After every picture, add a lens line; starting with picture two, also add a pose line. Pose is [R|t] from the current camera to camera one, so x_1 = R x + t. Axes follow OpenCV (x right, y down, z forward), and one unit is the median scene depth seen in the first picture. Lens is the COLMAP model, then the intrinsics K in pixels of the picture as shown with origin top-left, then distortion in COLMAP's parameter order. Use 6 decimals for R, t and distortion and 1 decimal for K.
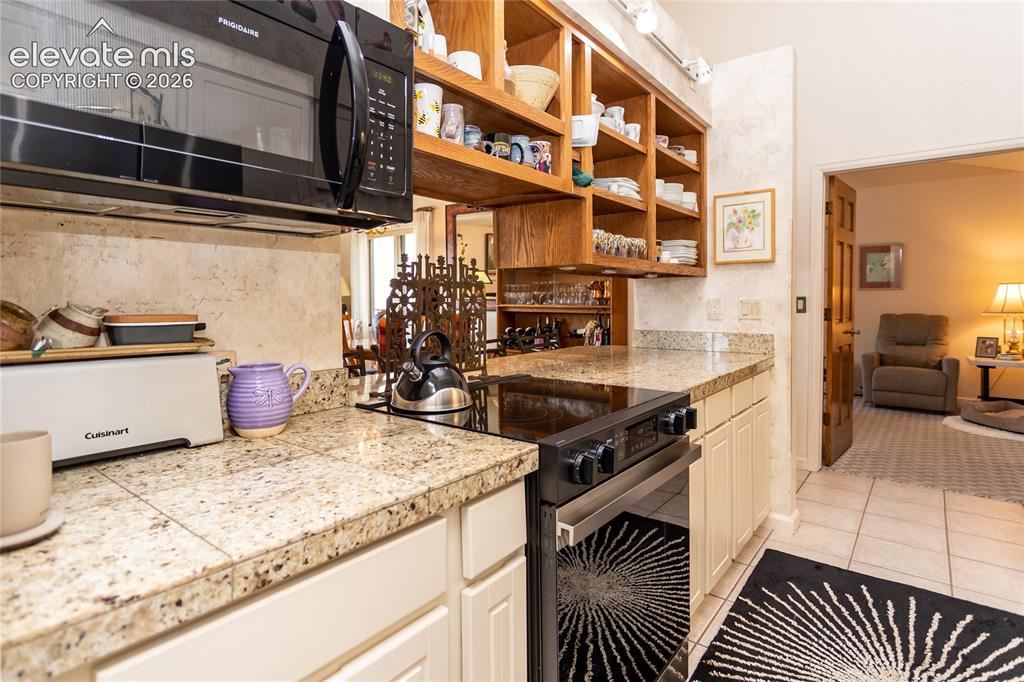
lens RADIAL K [[531.5, 0, 507.6], [0, 531.5, 315.3], [0, 0, 1]] dist [0.000767, 0.000843]
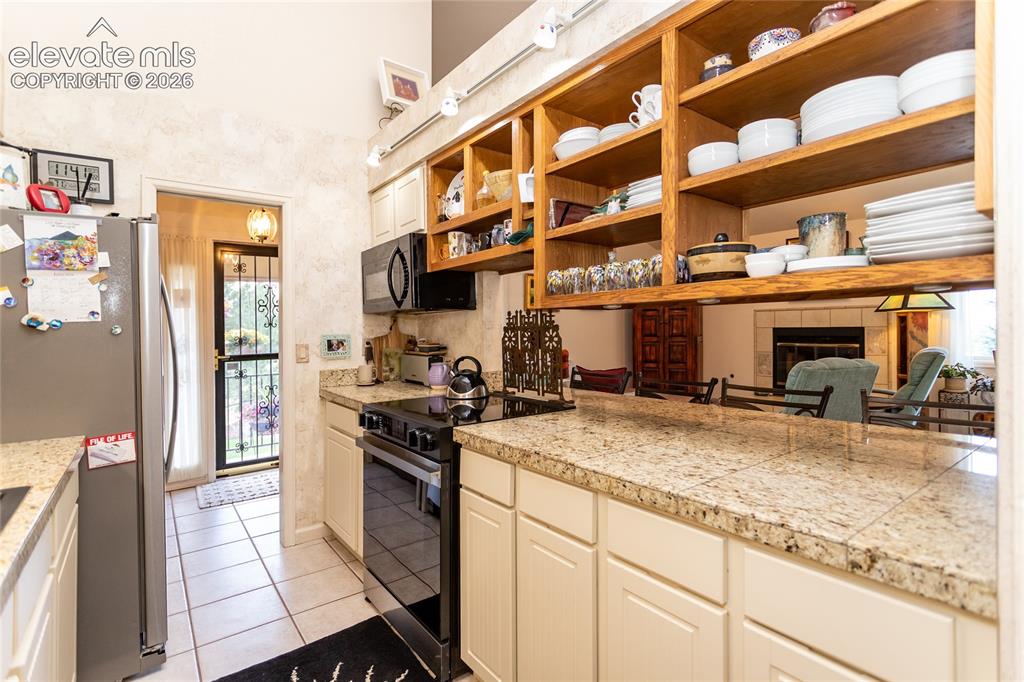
lens RADIAL K [[484.2, 0, 510.4], [0, 484.2, 320.1], [0, 0, 1]] dist [-0.000889, 0.001057]
pose [[-0.244433, -0.009356, -0.969621, 1.084061], [-0.013265, 0.999892, -0.006304, -0.066275], [0.969575, 0.011321, -0.244531, 1.161540]]
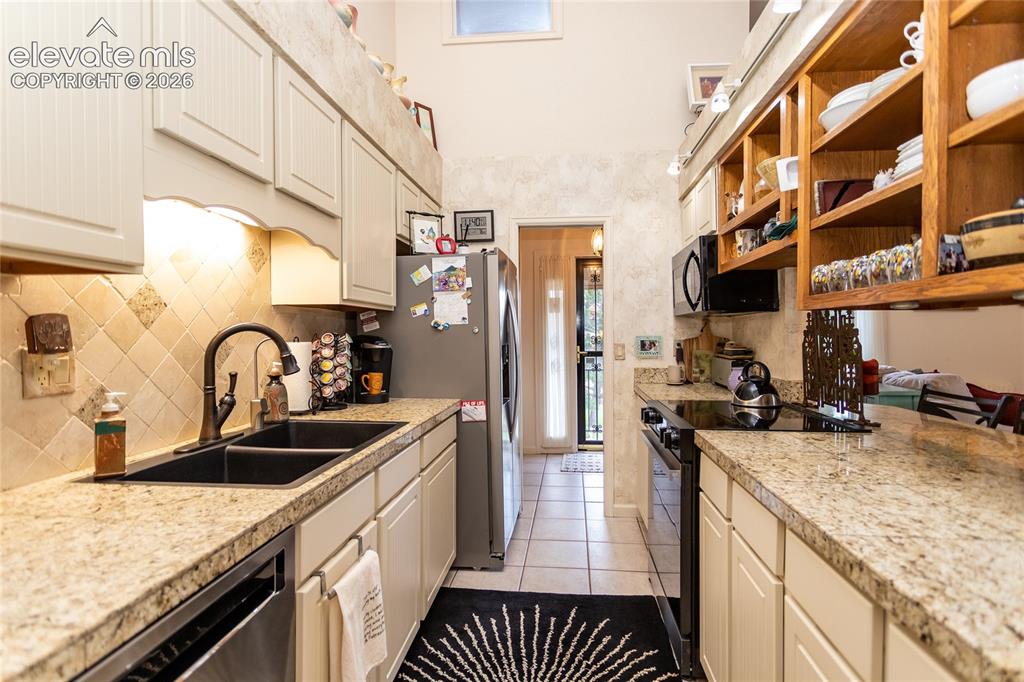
lens RADIAL K [[482.3, 0, 529.3], [0, 482.3, 328.3], [0, 0, 1]] dist [-0.001941, 0.001058]
pose [[-0.833577, 0.000539, -0.552403, 0.992998], [-0.011566, 0.999763, 0.018428, -0.074536], [0.552282, 0.021751, -0.833374, 1.416383]]
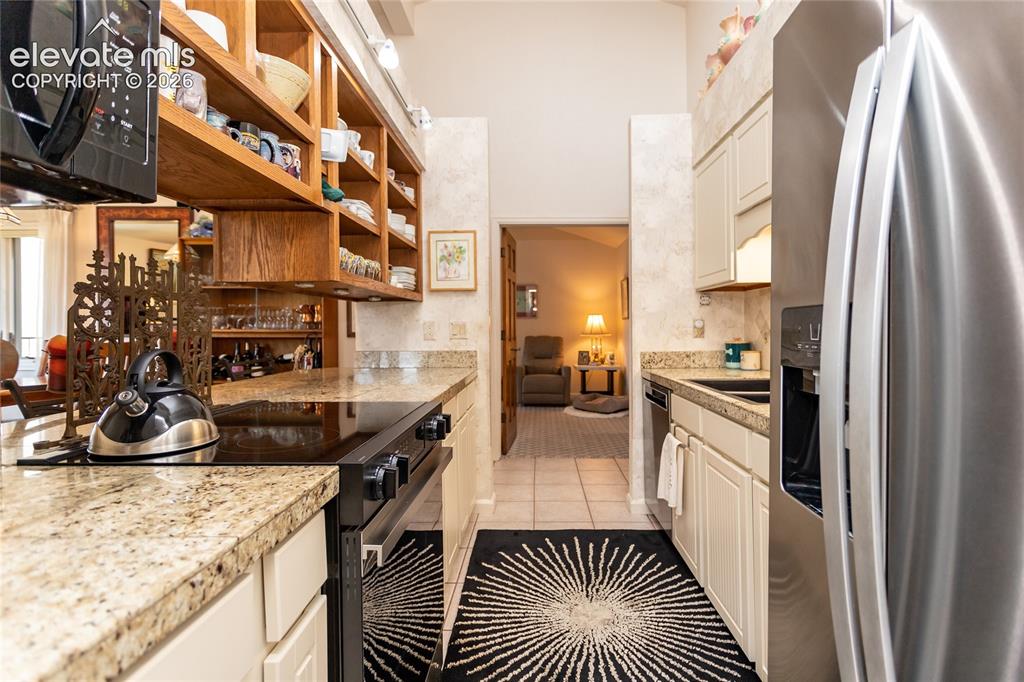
lens RADIAL K [[482.3, 0, 529.3], [0, 482.3, 328.3], [0, 0, 1]] dist [-0.001941, 0.001058]
pose [[0.791103, -0.002763, 0.611677, -0.108983], [0.022014, 0.999471, -0.023958, 0.020104], [-0.611287, 0.032419, 0.790745, 0.079914]]
